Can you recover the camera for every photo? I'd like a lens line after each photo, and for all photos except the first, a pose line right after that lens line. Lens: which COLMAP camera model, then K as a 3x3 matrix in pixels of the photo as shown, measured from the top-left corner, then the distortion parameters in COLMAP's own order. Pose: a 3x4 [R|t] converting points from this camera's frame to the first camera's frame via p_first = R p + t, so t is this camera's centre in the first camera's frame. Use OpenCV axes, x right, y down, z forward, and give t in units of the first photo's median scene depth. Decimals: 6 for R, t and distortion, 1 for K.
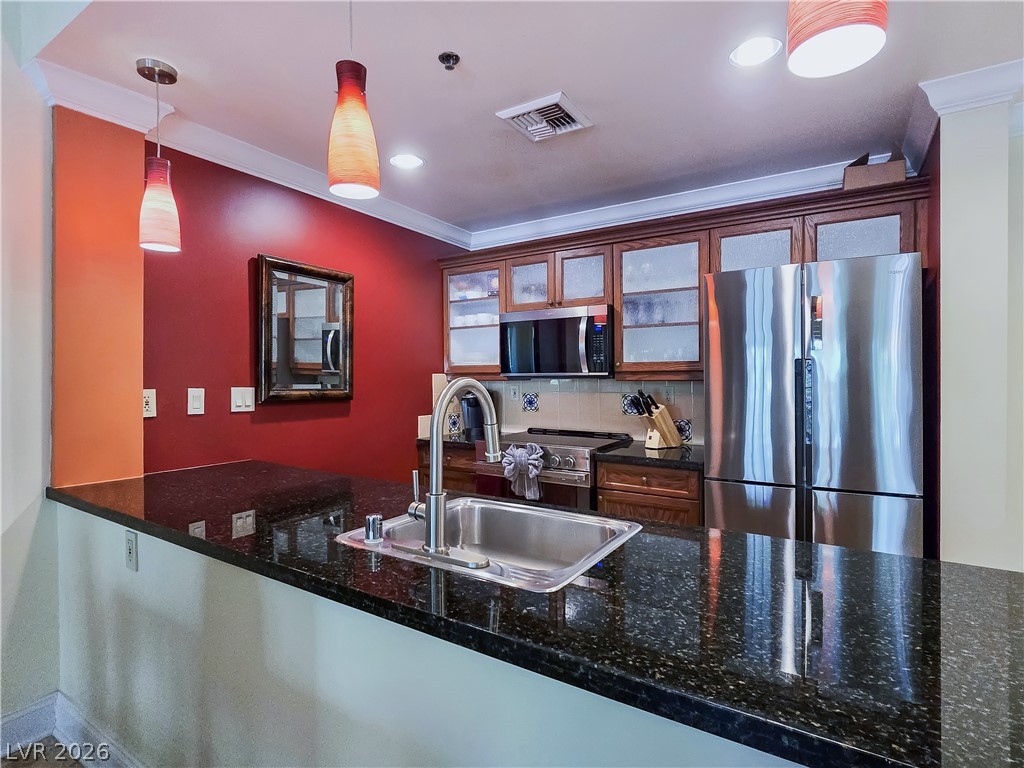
lens RADIAL K [[522.9, 0, 514.4], [0, 522.9, 402.4], [0, 0, 1]] dist [0.000545, 0.000207]
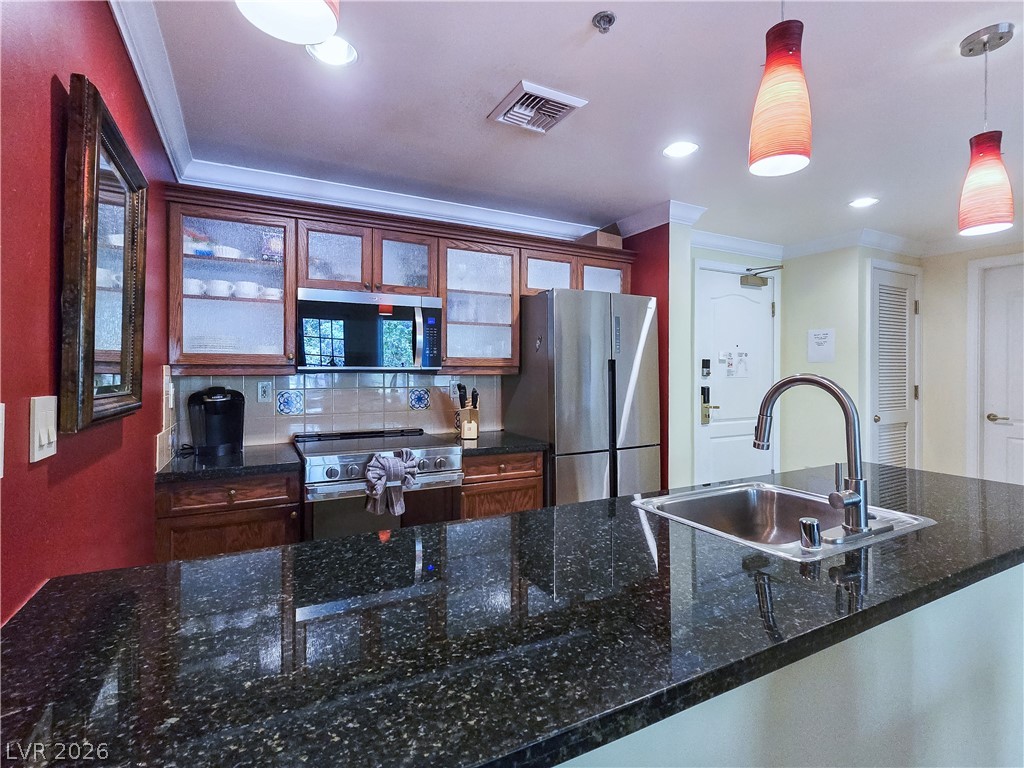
lens RADIAL K [[512.2, 0, 544.3], [0, 512.2, 368.7], [0, 0, 1]] dist [0.000930, 0.000126]
pose [[0.467373, 0.006540, 0.884036, -0.582912], [0.038124, 0.998893, -0.027545, -0.019985], [-0.883238, 0.046577, 0.466607, 0.382627]]
